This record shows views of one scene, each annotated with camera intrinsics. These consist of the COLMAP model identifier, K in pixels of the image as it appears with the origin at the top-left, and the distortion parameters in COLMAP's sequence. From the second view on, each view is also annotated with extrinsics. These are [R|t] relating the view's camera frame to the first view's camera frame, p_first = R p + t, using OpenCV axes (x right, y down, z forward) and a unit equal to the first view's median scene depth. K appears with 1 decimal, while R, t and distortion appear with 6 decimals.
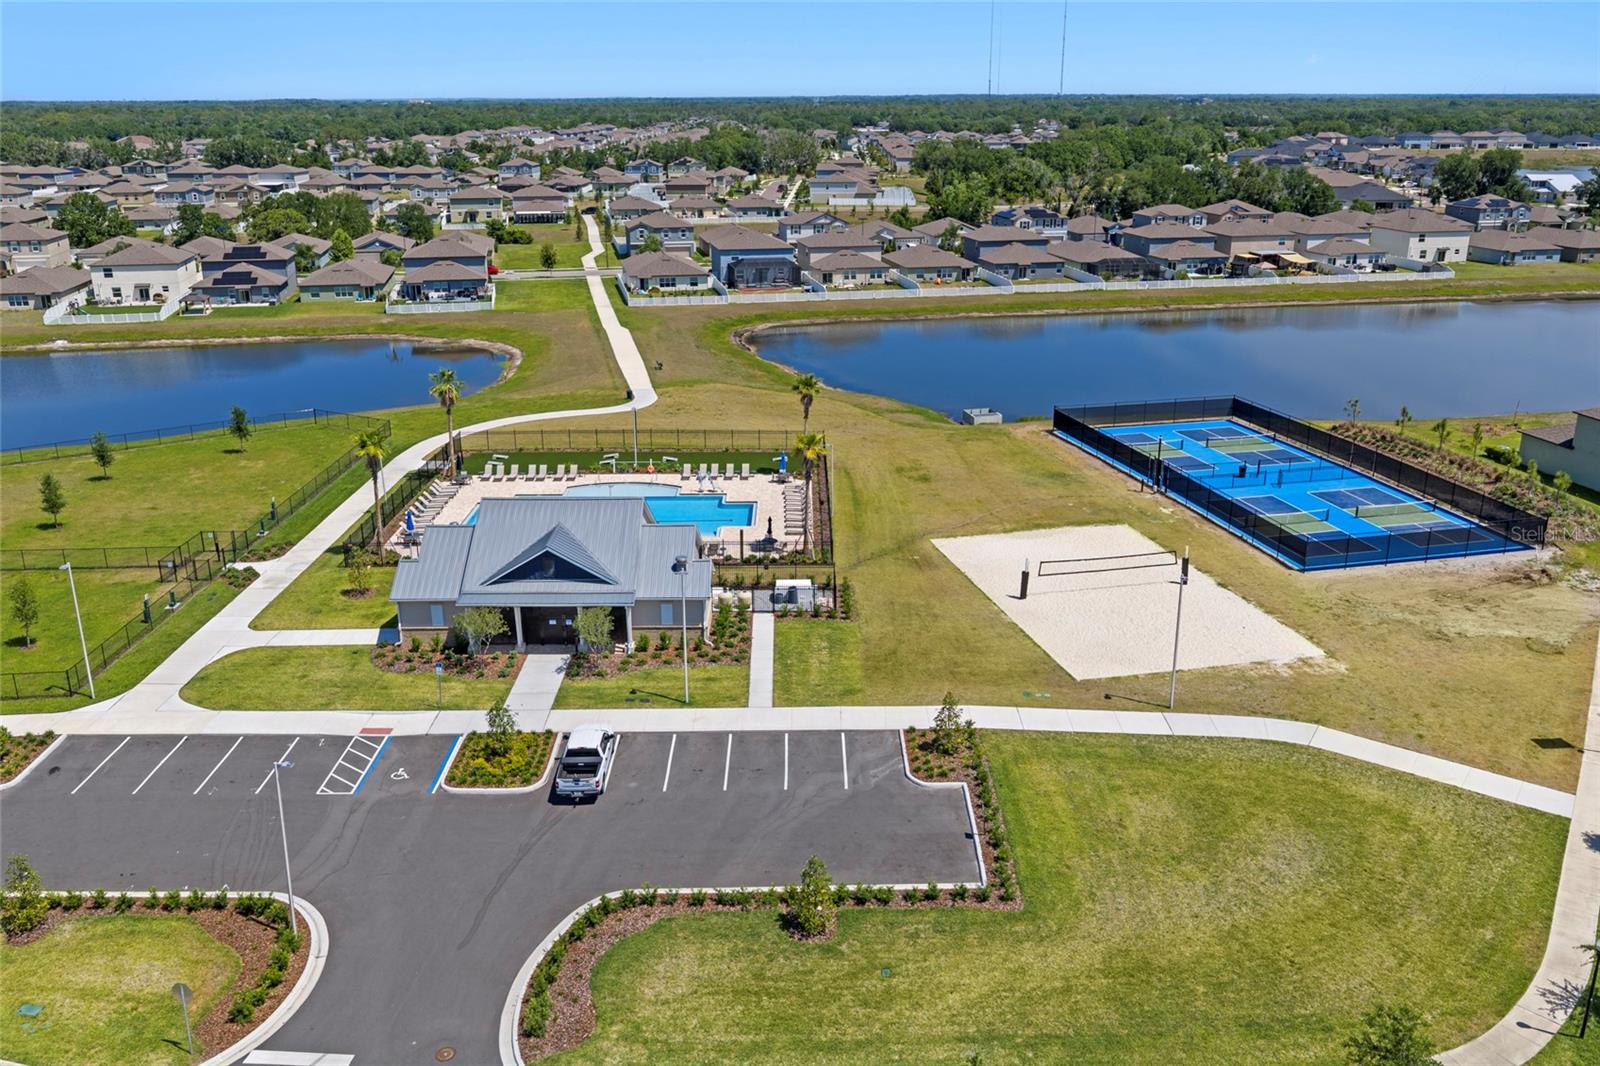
lens RADIAL K [[1344.5, 0, 800.8], [0, 1344.5, 505.7], [0, 0, 1]] dist [0.005850, -0.004789]
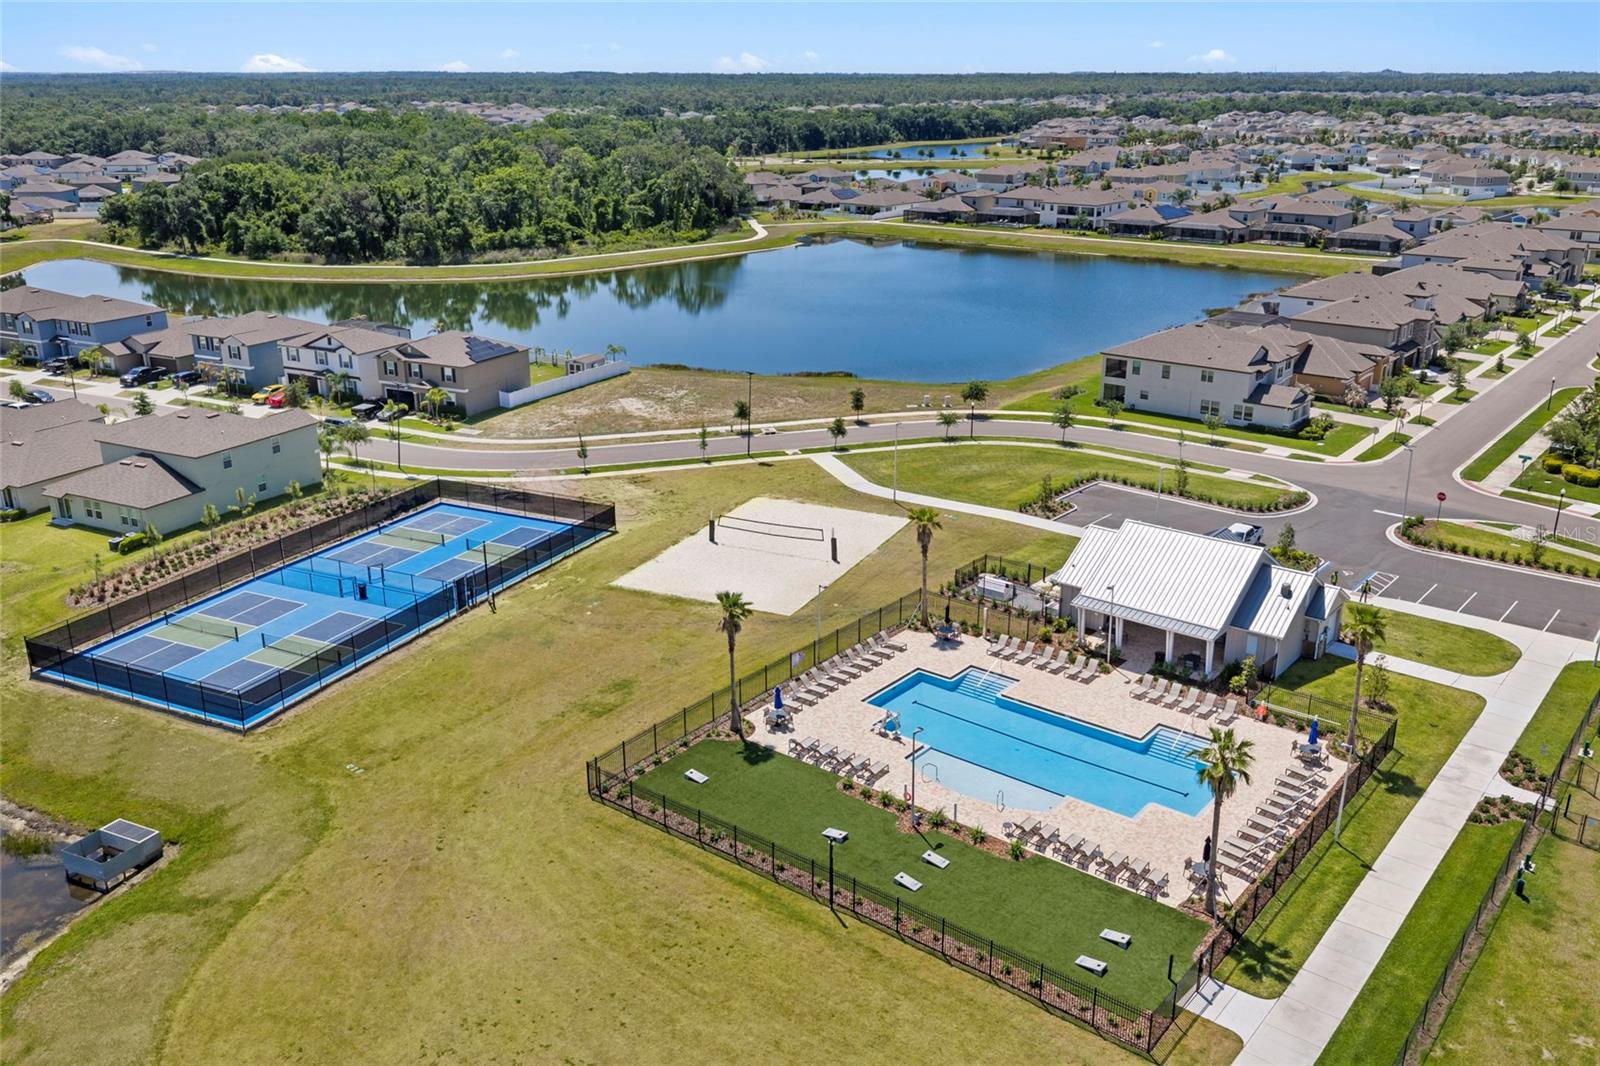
lens RADIAL K [[1344.5, 0, 800.8], [0, 1344.5, 505.7], [0, 0, 1]] dist [0.005850, -0.004789]
pose [[-0.775480, -0.191244, 0.601711, -0.623336], [0.187450, 0.840312, 0.508663, -0.692646], [-0.602904, 0.507248, -0.615797, 1.964811]]
